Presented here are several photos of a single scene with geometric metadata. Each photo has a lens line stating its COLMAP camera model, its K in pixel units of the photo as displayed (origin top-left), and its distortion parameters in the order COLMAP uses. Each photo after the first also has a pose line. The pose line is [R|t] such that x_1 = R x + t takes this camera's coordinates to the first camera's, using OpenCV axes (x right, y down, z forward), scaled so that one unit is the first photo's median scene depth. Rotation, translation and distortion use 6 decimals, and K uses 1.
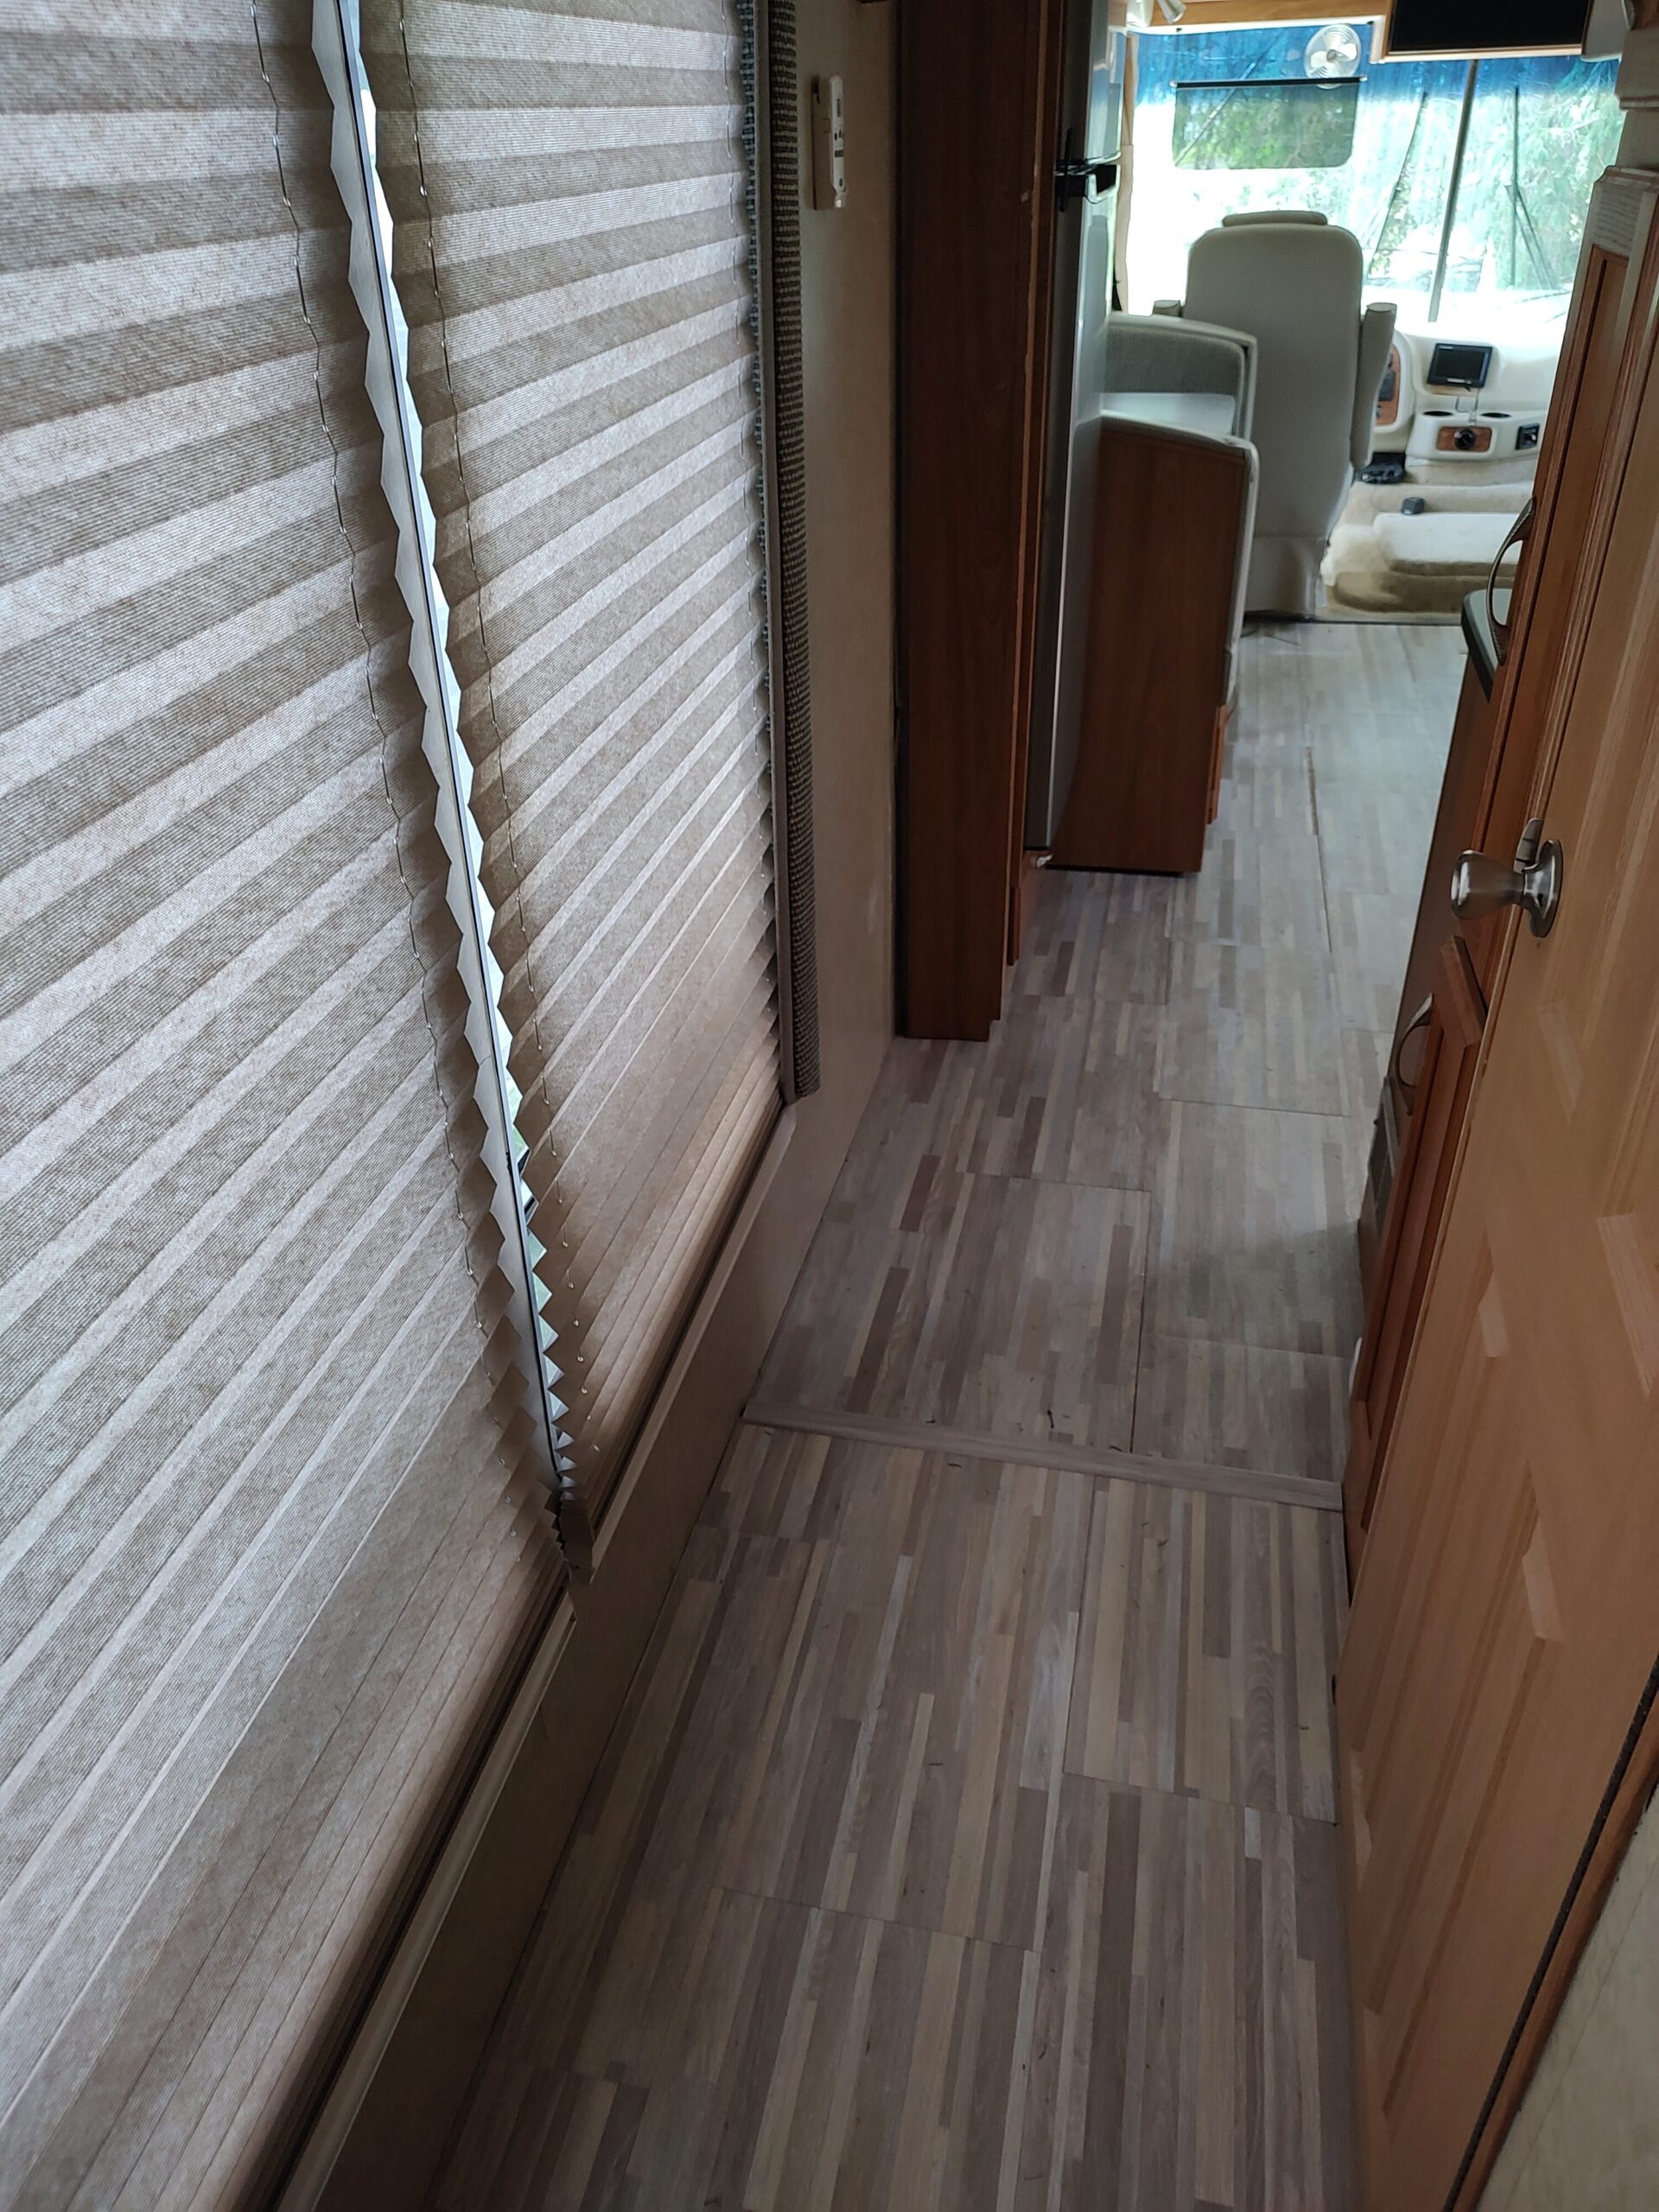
lens RADIAL K [[1585.2, 0, 829.5], [0, 1585.2, 1106.0], [0, 0, 1]] dist [0.001438, -0.001307]
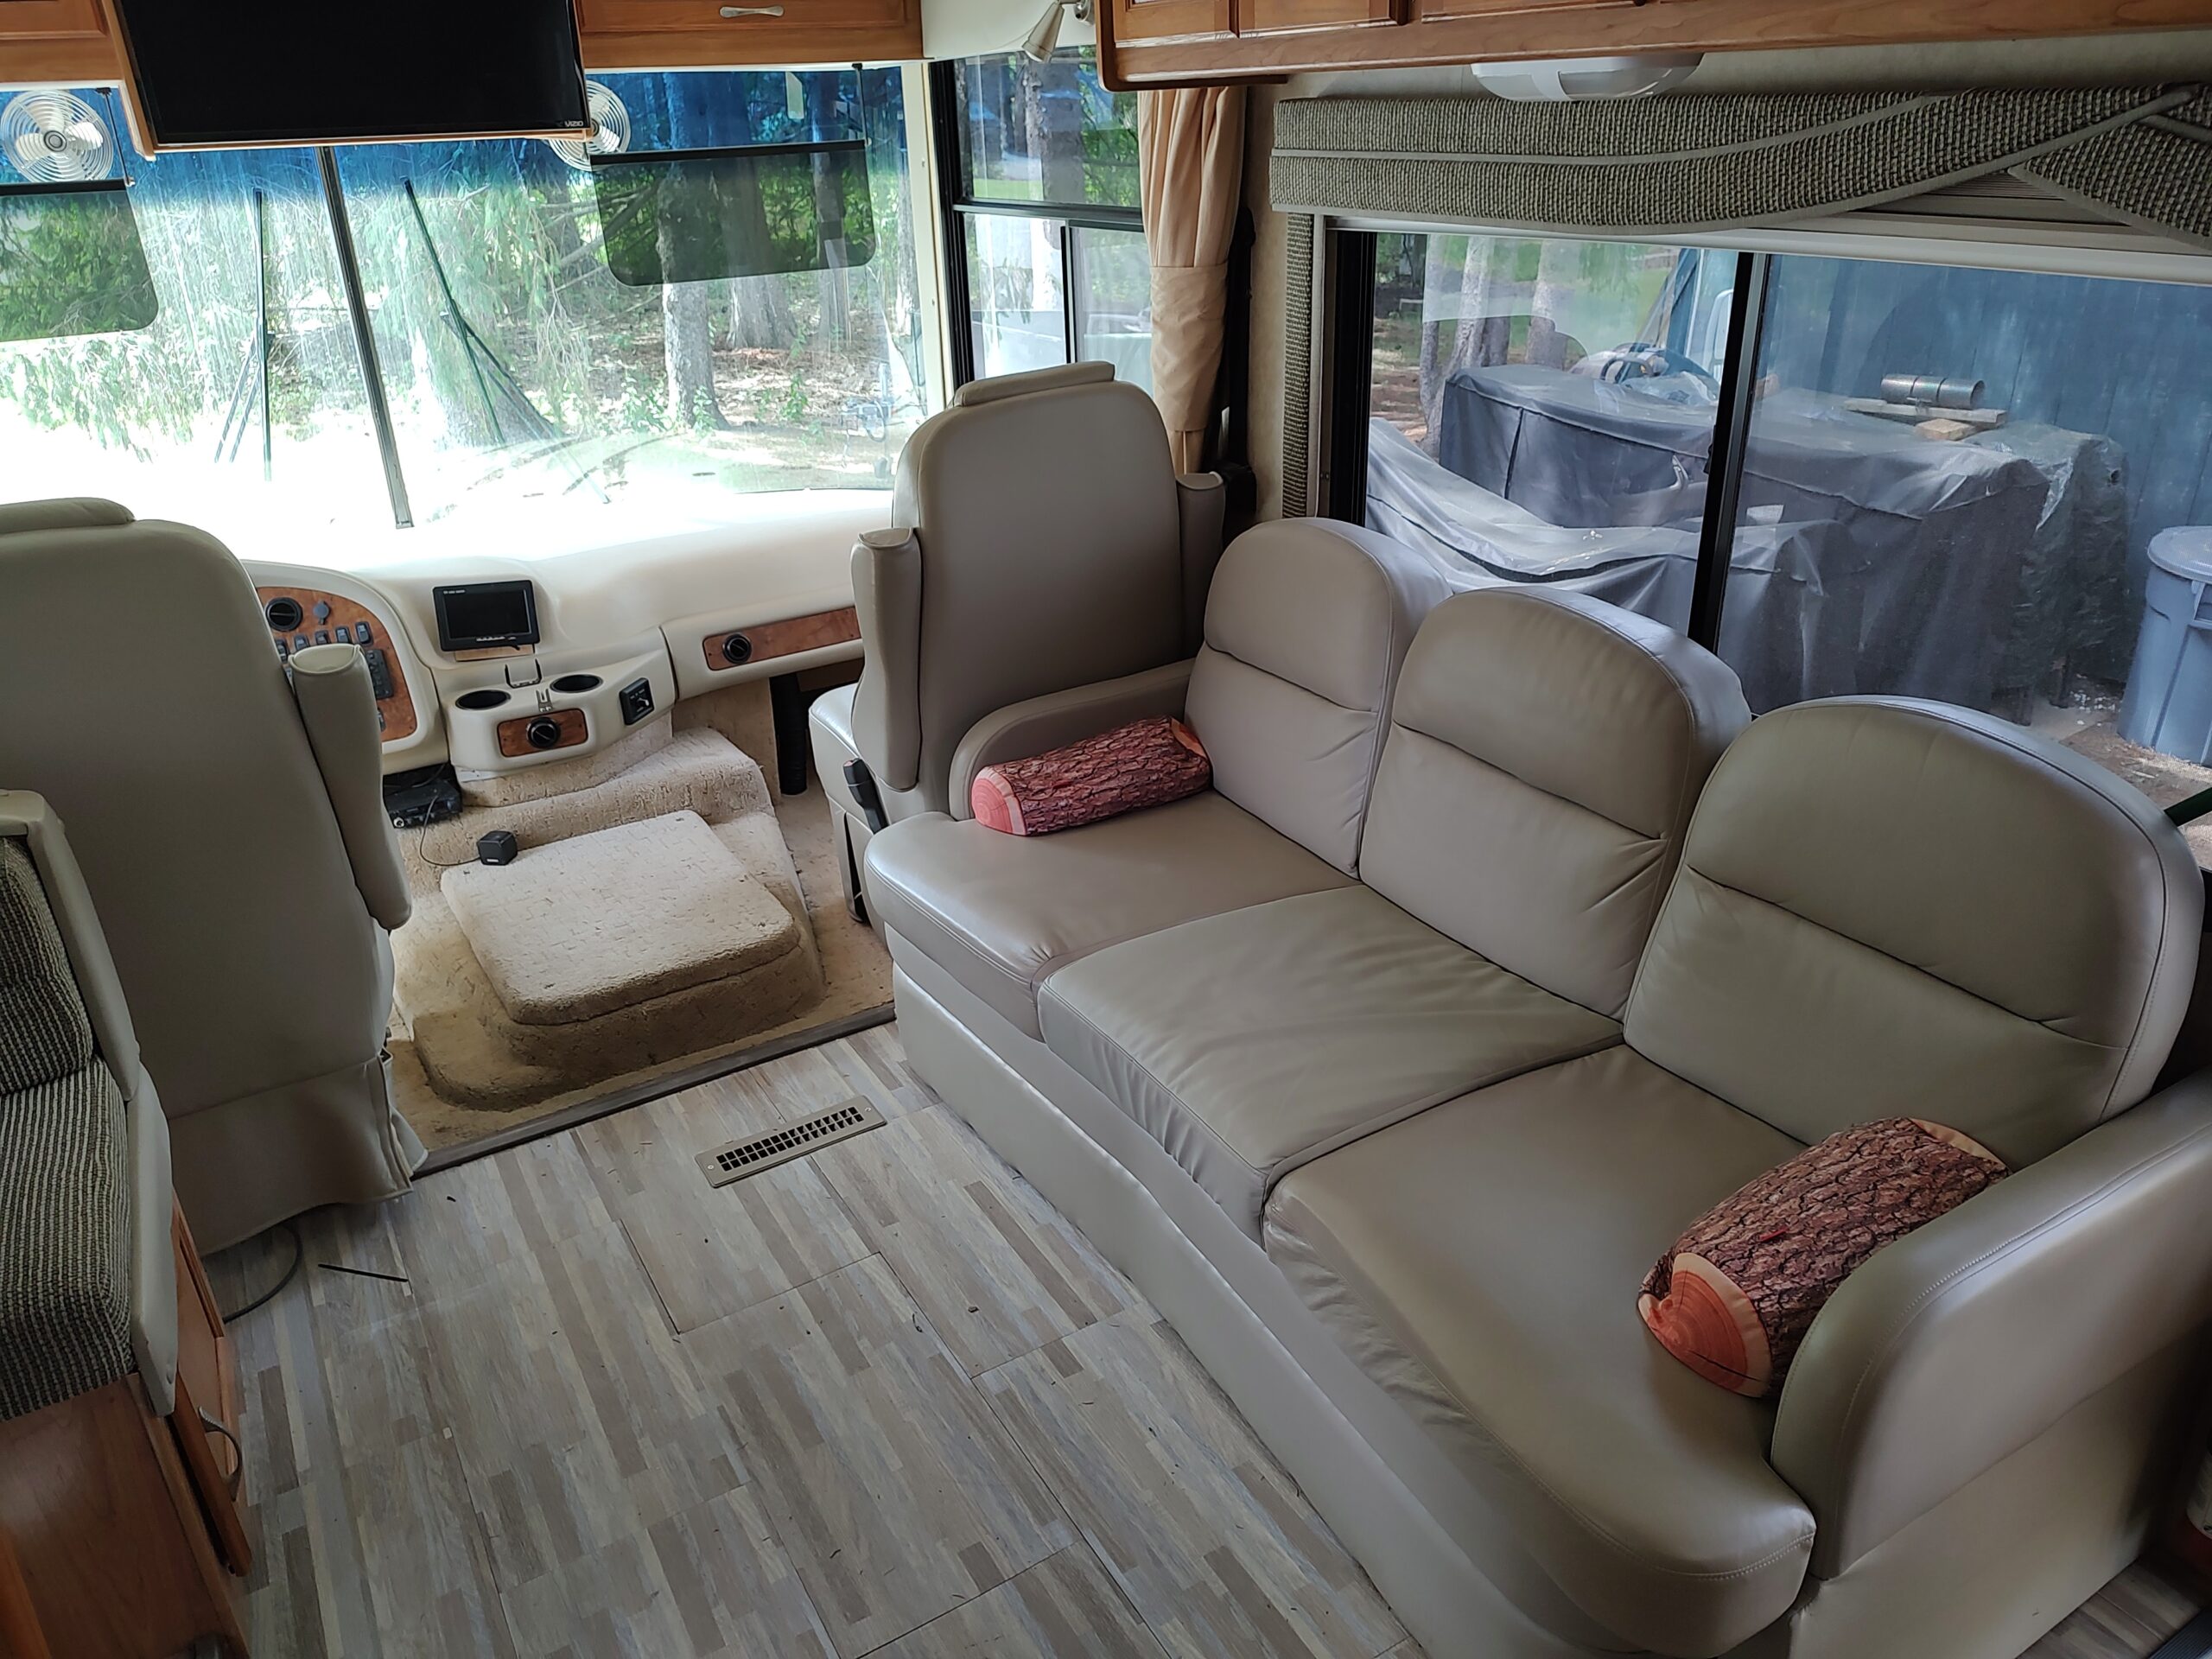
lens RADIAL K [[1585.2, 0, 1113.8], [0, 1585.2, 833.1], [0, 0, 1]] dist [0.001438, -0.001307]
pose [[0.723005, -0.285507, 0.629086, 0.168112], [0.375546, 0.926738, -0.011018, -0.295869], [-0.579852, 0.244217, 0.777258, 0.417091]]
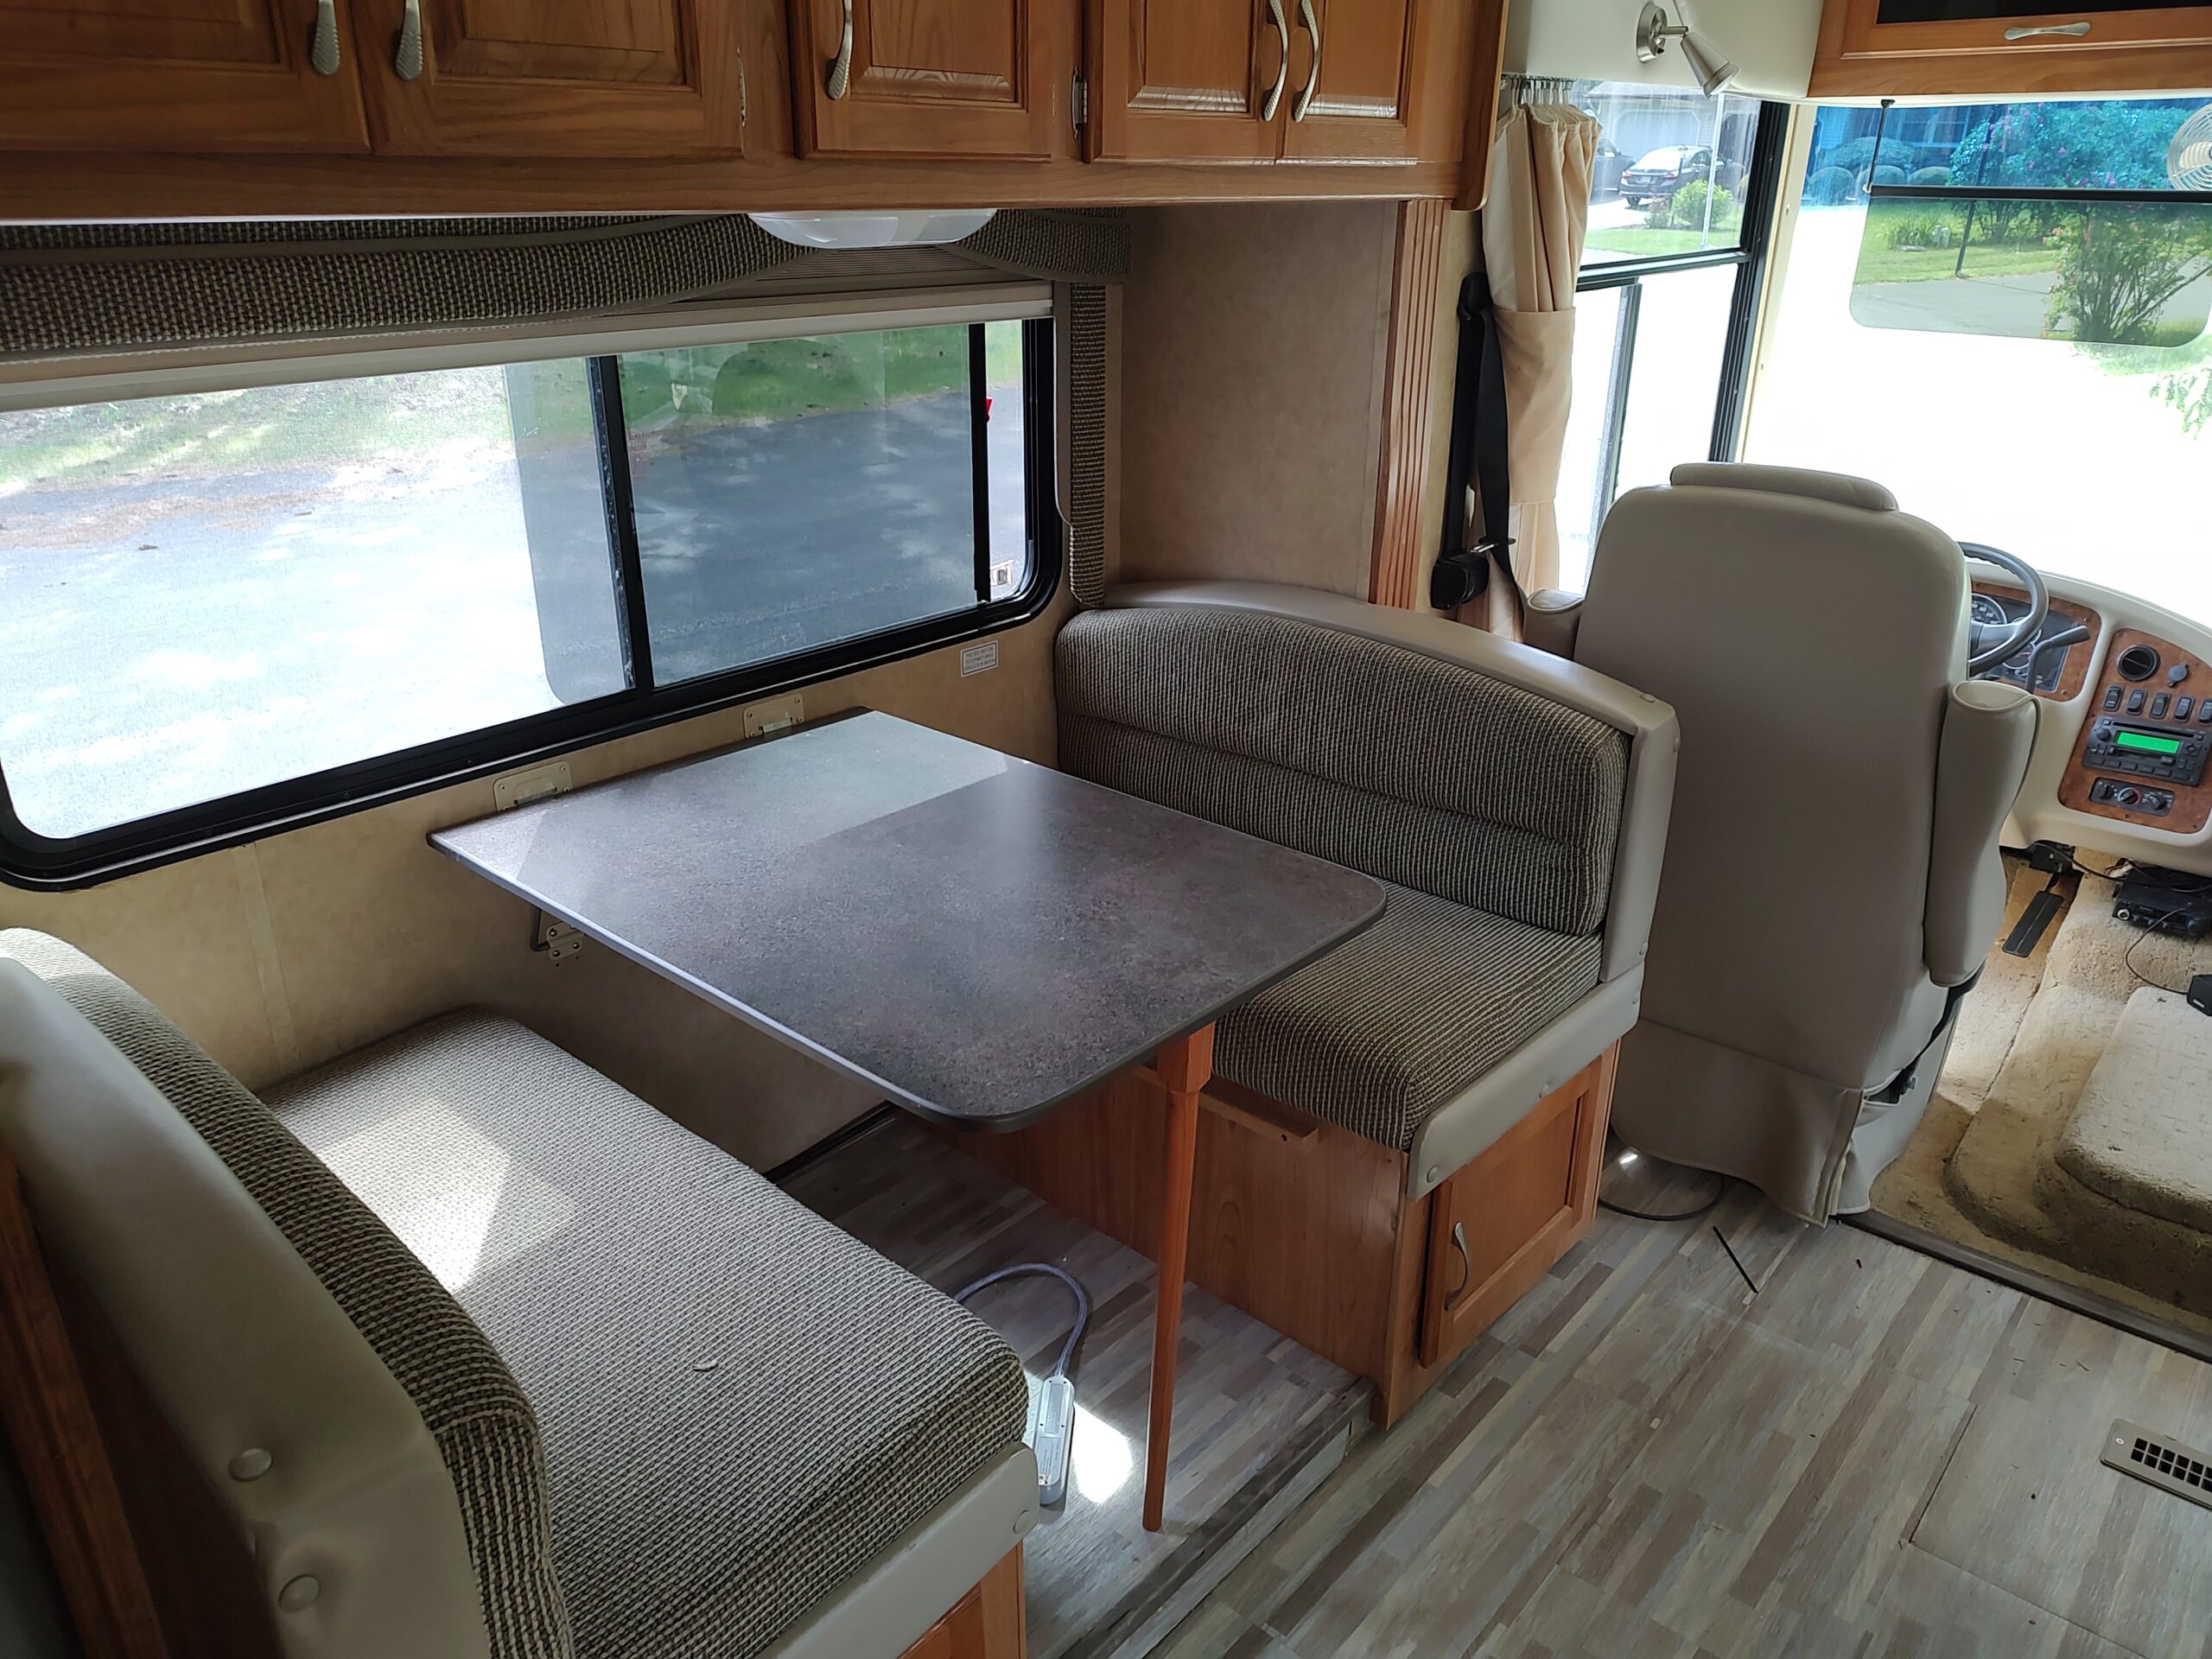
lens RADIAL K [[1585.2, 0, 1113.8], [0, 1585.2, 833.1], [0, 0, 1]] dist [0.001438, -0.001307]
pose [[0.882053, 0.215918, -0.418761, 0.265178], [-0.273921, 0.958171, -0.082926, -0.295845], [0.383339, 0.187852, 0.904302, 0.416488]]
